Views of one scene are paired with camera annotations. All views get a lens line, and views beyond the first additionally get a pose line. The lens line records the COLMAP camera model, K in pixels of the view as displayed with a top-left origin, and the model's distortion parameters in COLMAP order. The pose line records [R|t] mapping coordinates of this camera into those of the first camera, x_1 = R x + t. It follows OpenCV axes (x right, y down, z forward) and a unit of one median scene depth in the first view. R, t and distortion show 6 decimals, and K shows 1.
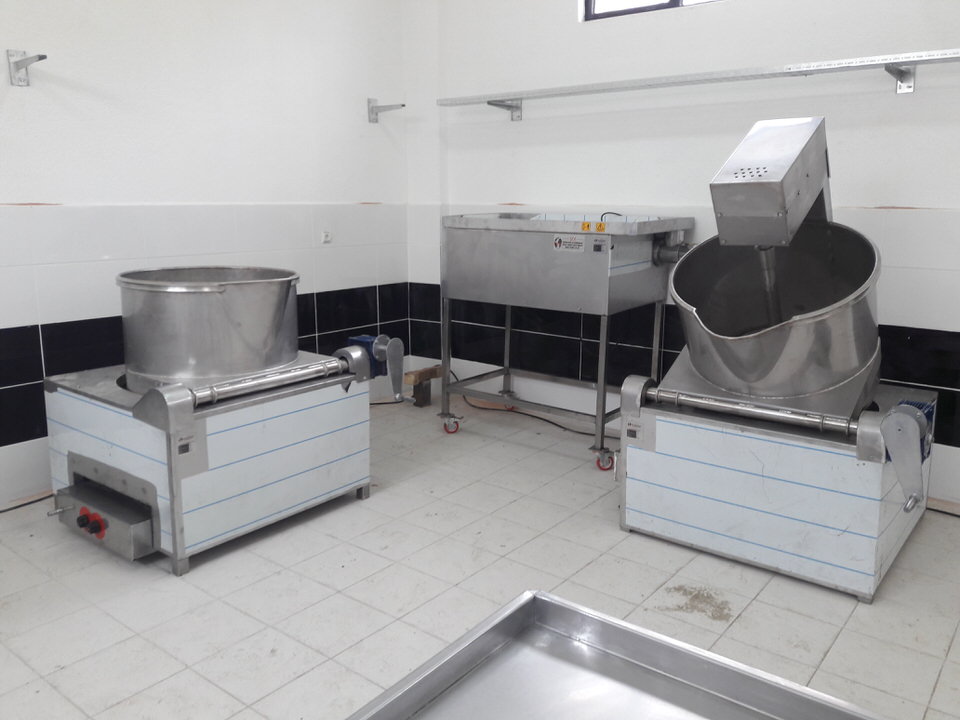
lens RADIAL K [[772.5, 0, 473.6], [0, 772.5, 328.5], [0, 0, 1]] dist [0.147375, -0.281153]
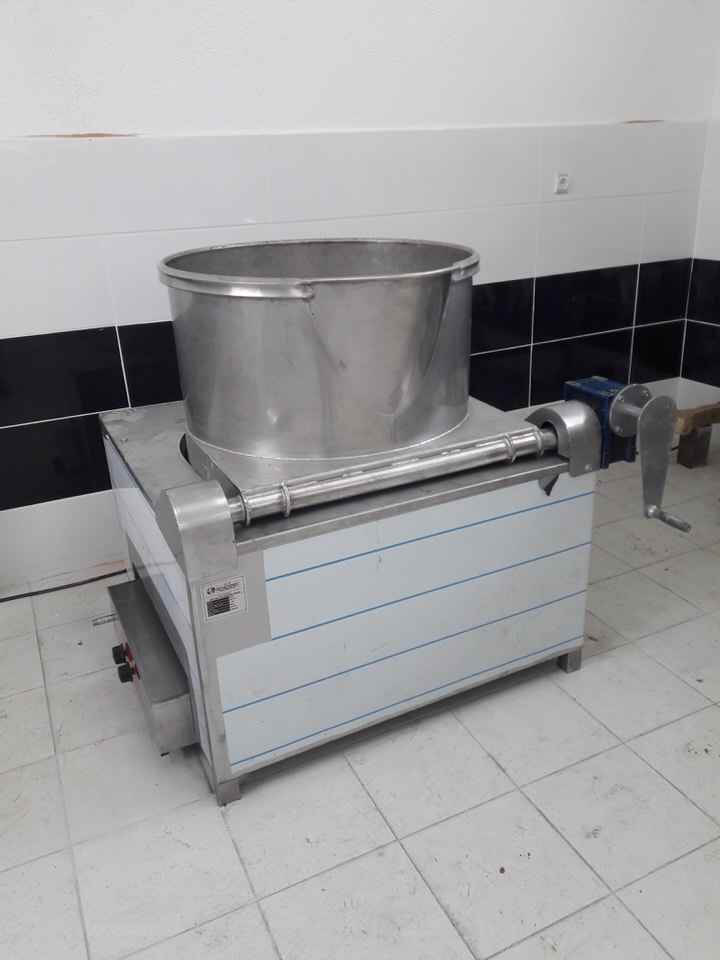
lens RADIAL K [[772.5, 0, 385.4], [0, 772.5, 479.5], [0, 0, 1]] dist [0.147375, -0.281153]
pose [[0.909396, 0.127962, -0.395759, -0.057735], [-0.033119, 0.970756, 0.237775, -0.047658], [0.414611, -0.203124, 0.887039, 0.491812]]
